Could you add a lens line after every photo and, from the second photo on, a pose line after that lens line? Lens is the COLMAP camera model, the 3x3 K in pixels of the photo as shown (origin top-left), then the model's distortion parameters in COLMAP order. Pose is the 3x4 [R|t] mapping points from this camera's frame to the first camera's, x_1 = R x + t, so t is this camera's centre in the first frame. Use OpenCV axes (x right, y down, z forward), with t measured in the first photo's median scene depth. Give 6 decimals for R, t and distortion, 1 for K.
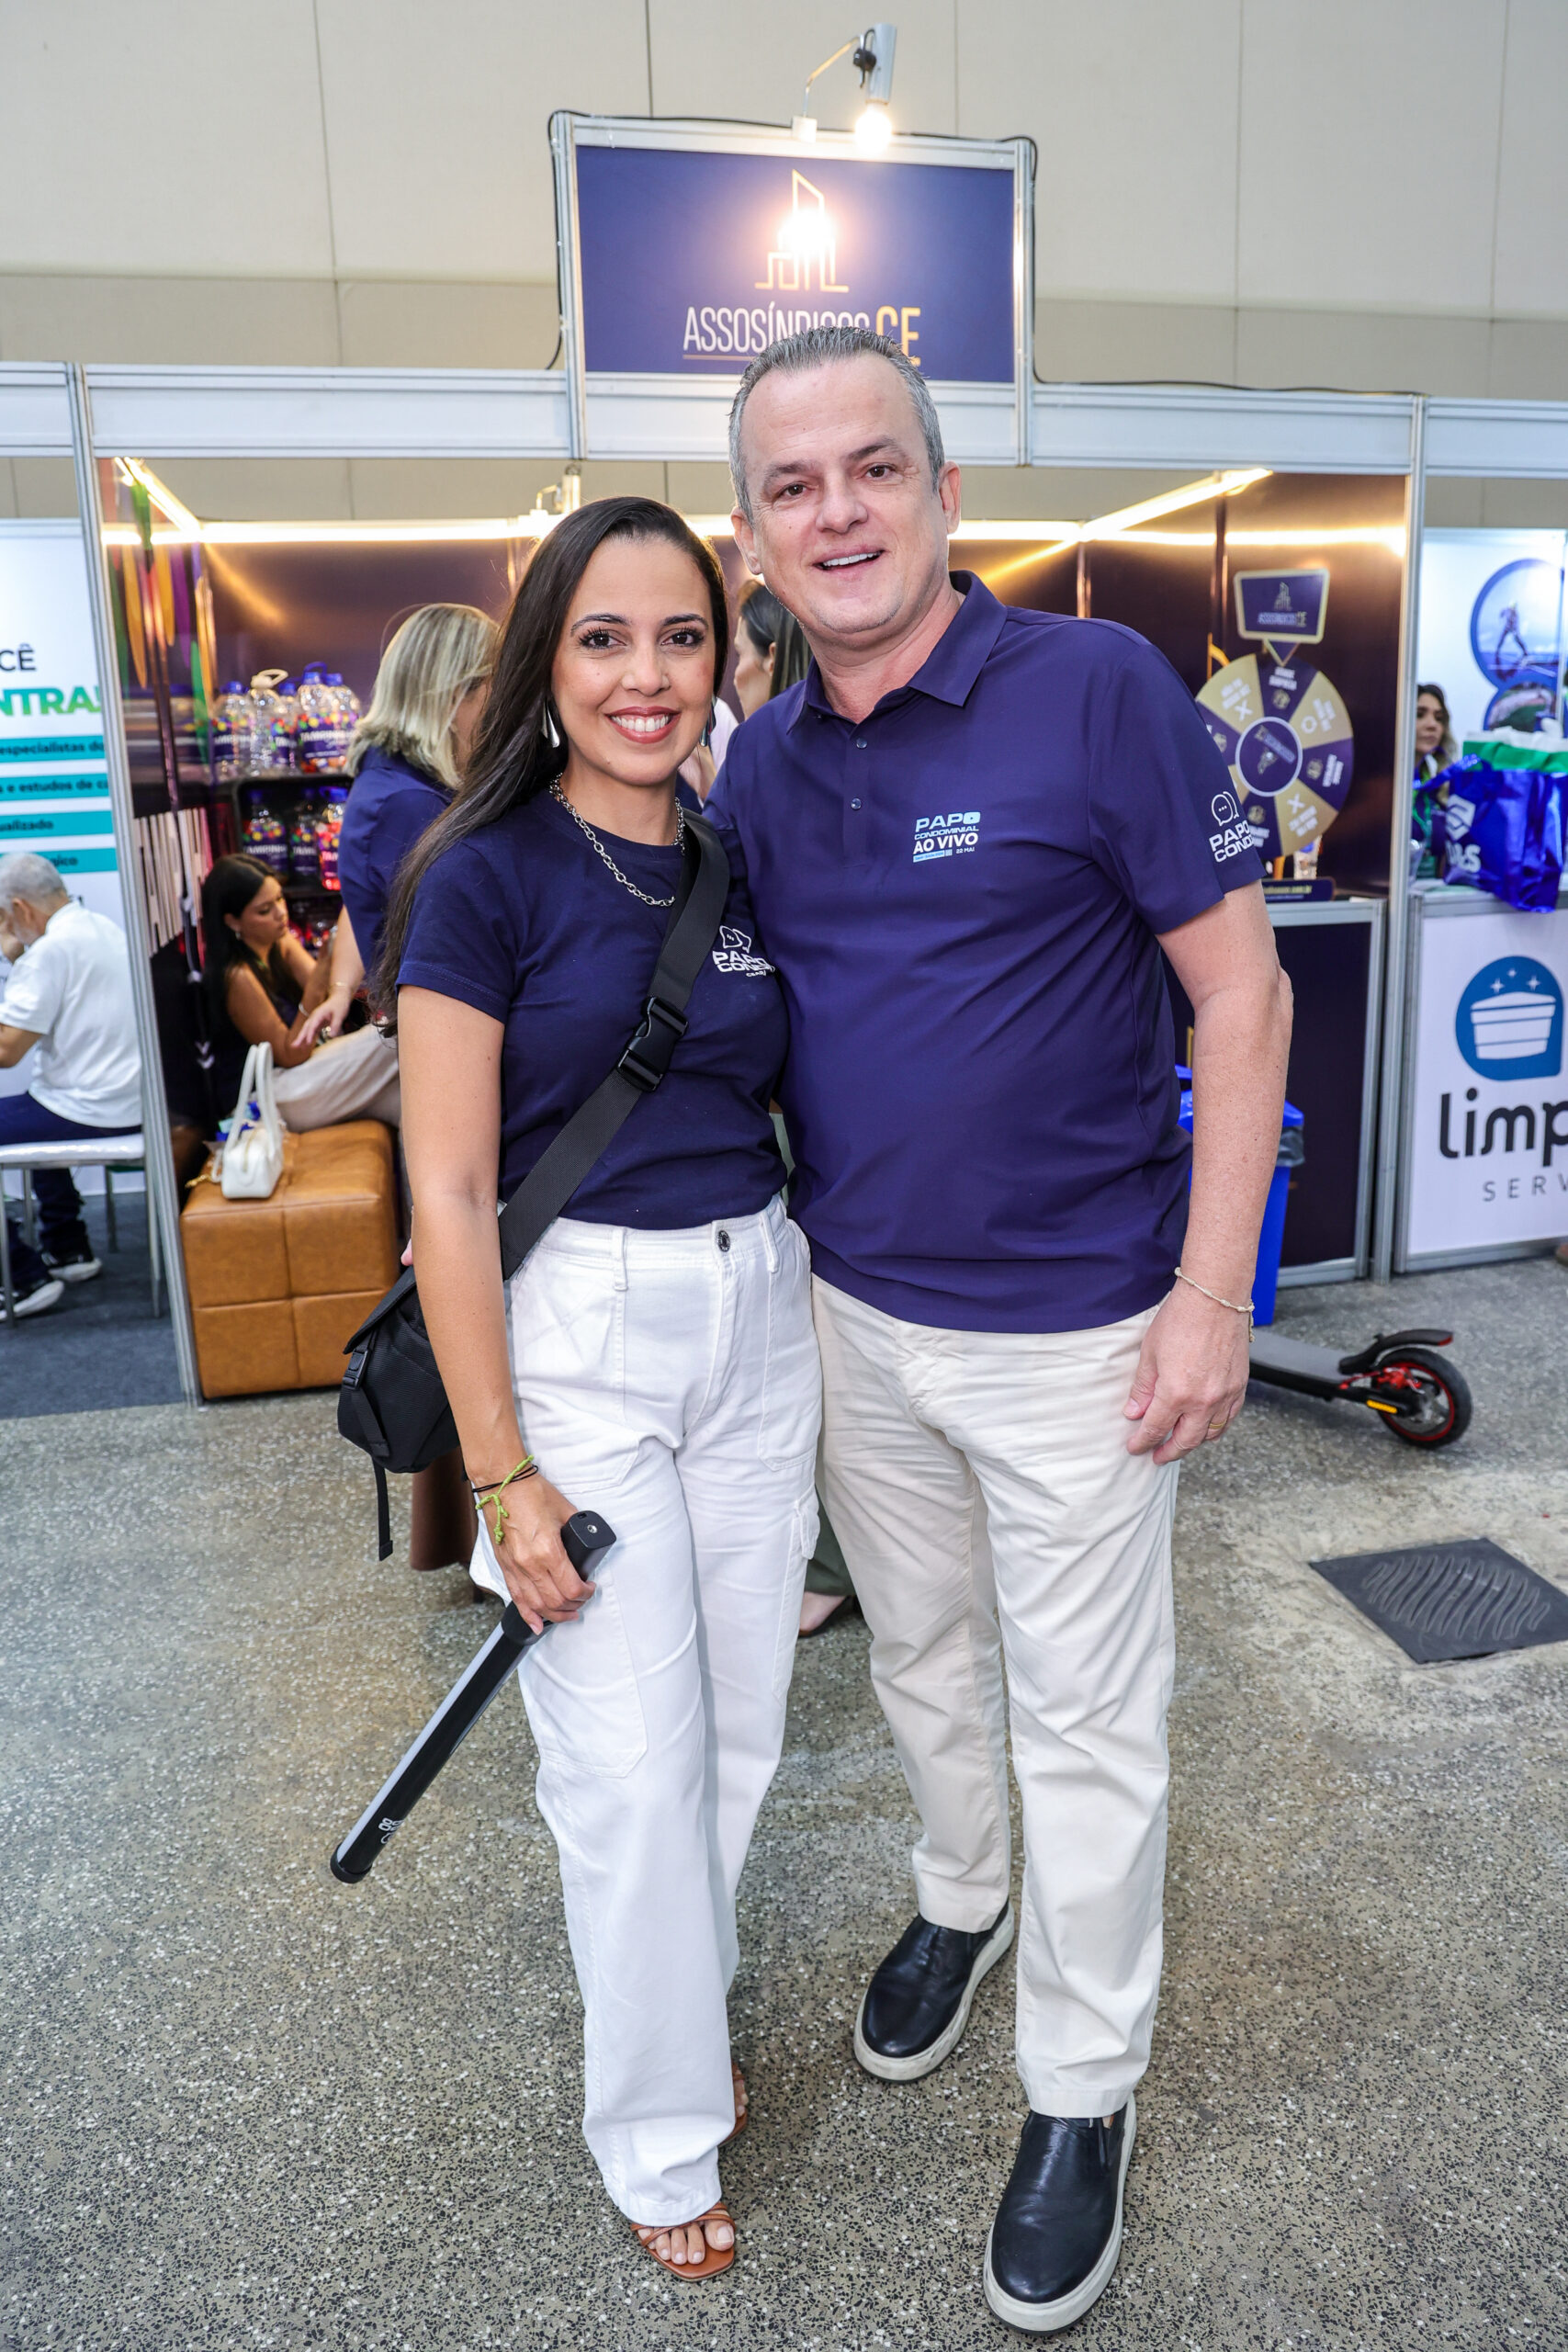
lens RADIAL K [[1635.2, 0, 788.8], [0, 1635.2, 1148.9], [0, 0, 1]] dist [-0.072336, 0.053067]
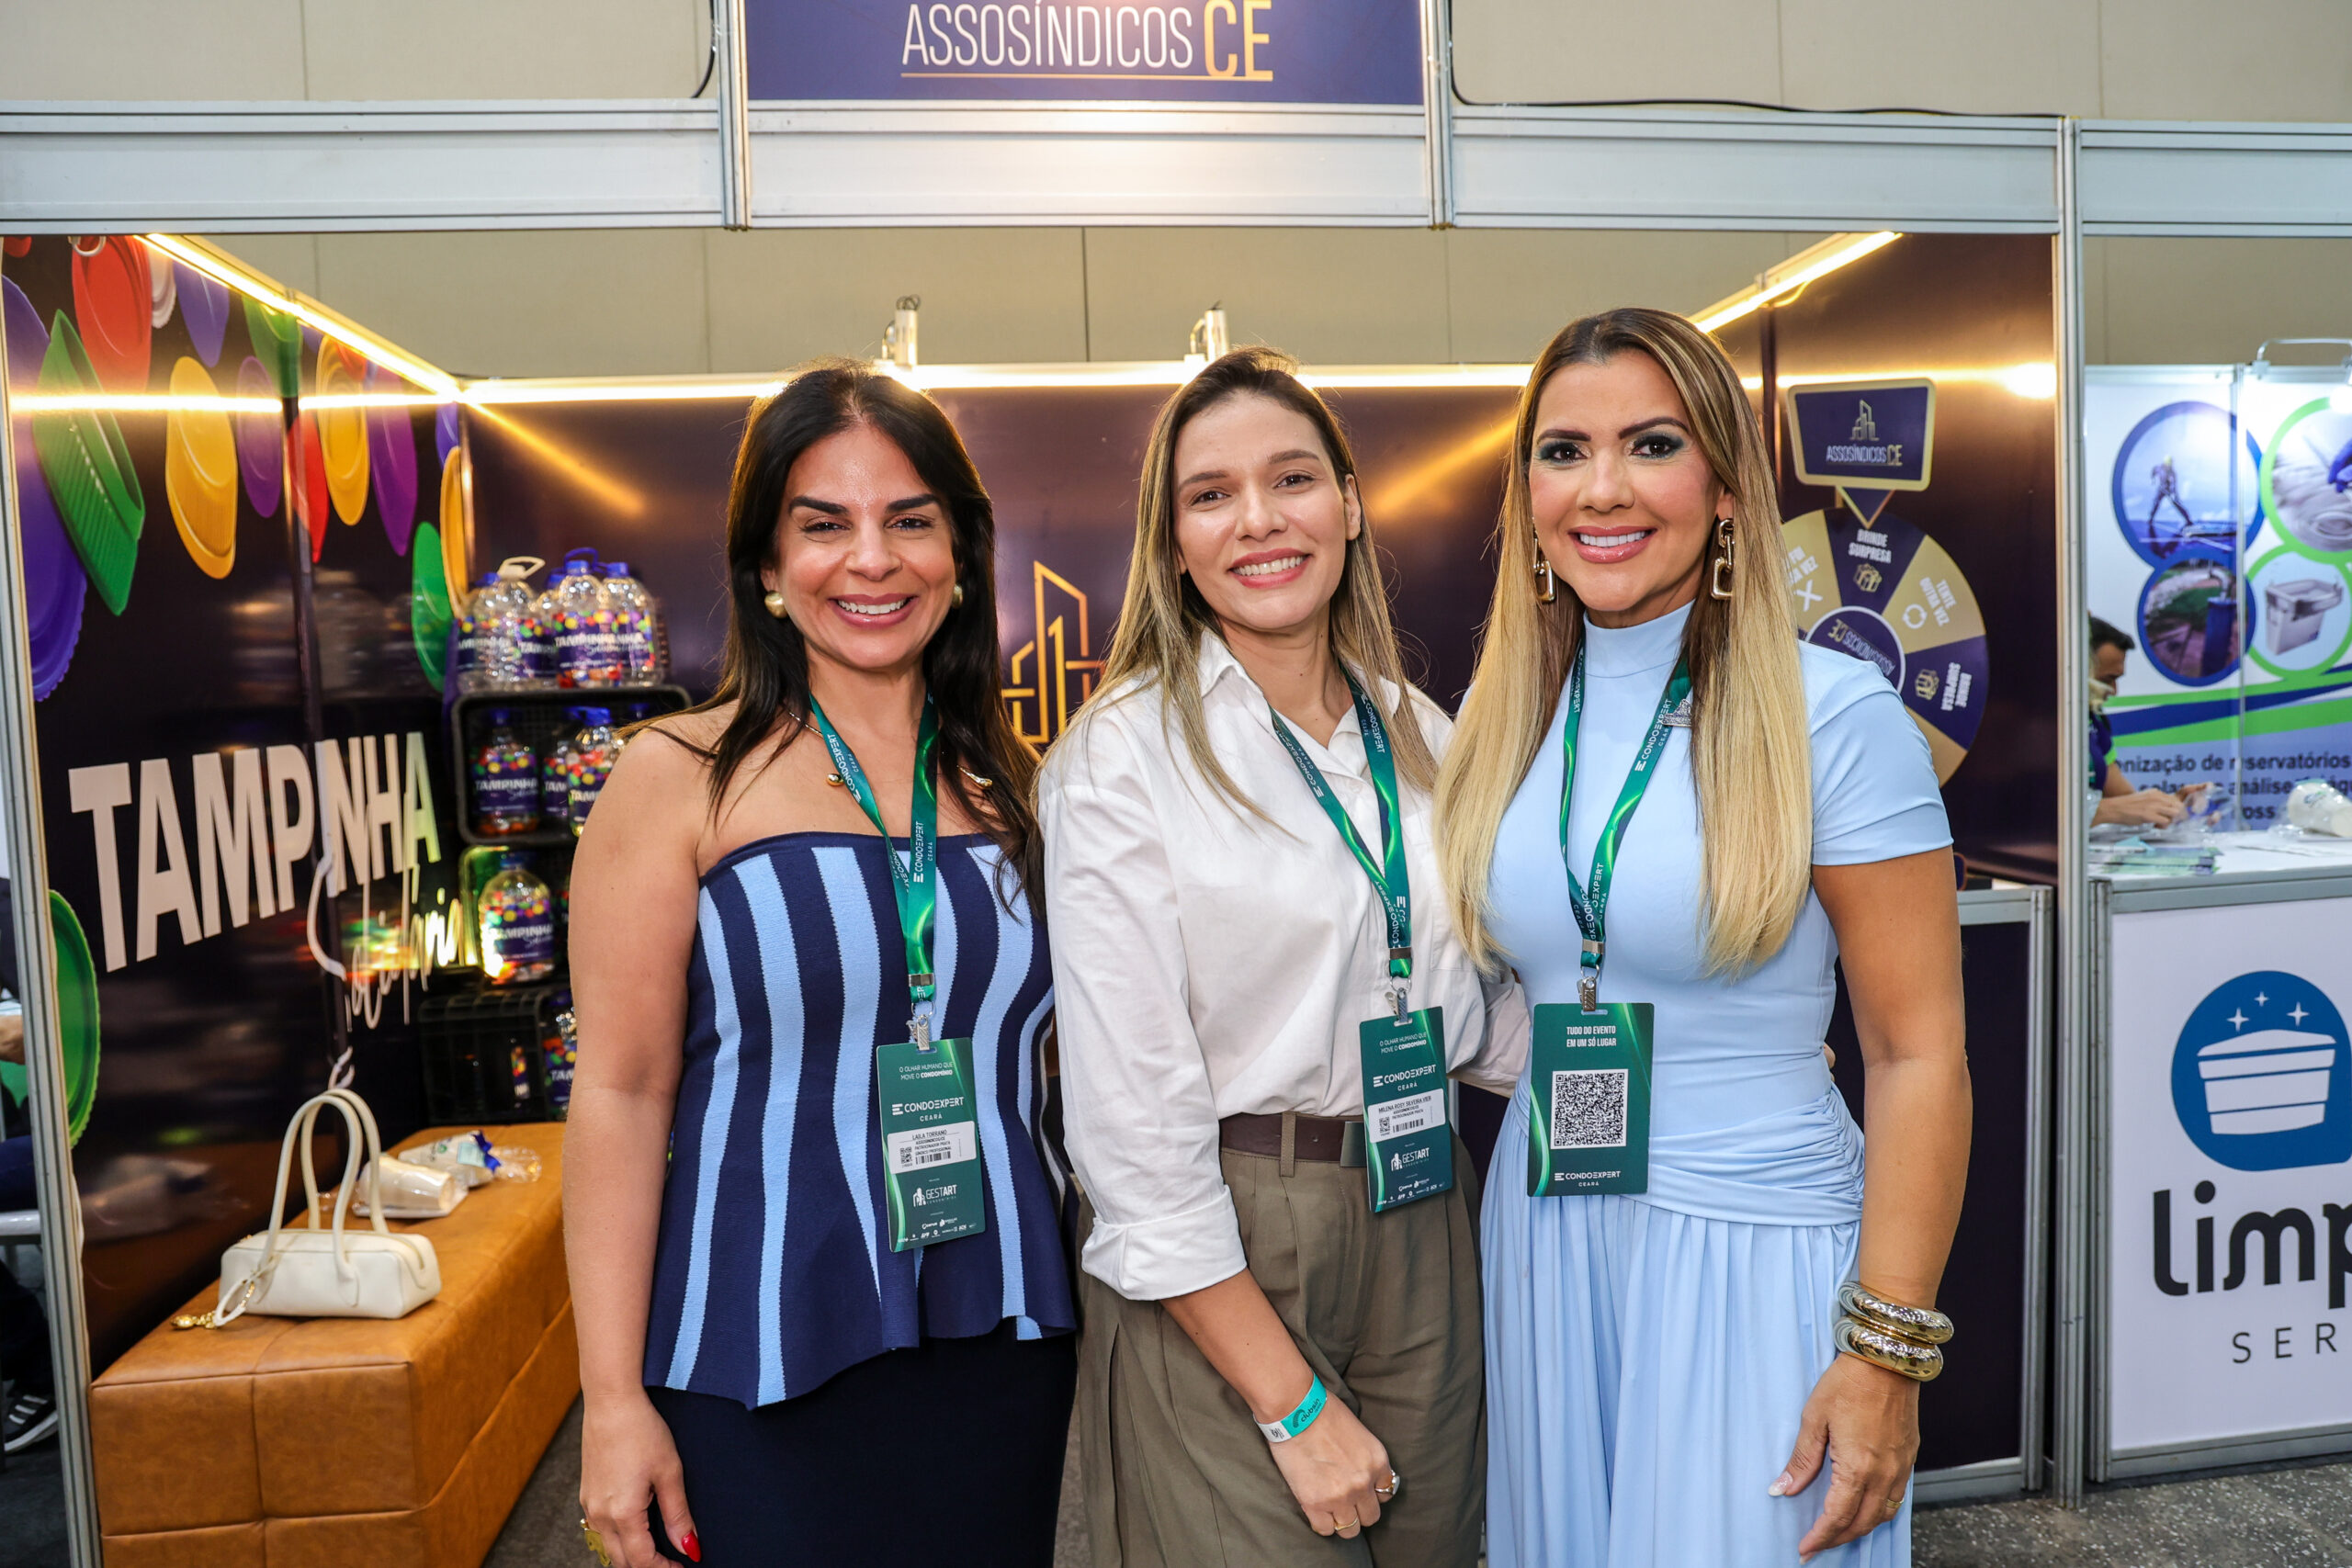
lens RADIAL K [[1632.0, 0, 1189.1], [0, 1632.0, 787.7], [0, 0, 1]] dist [-0.072272, 0.050553]
pose [[0.994611, 0.003716, -0.103613, 0.101978], [-0.019556, 0.988143, -0.152283, -0.091995], [0.101819, 0.153489, 0.982891, 0.352143]]
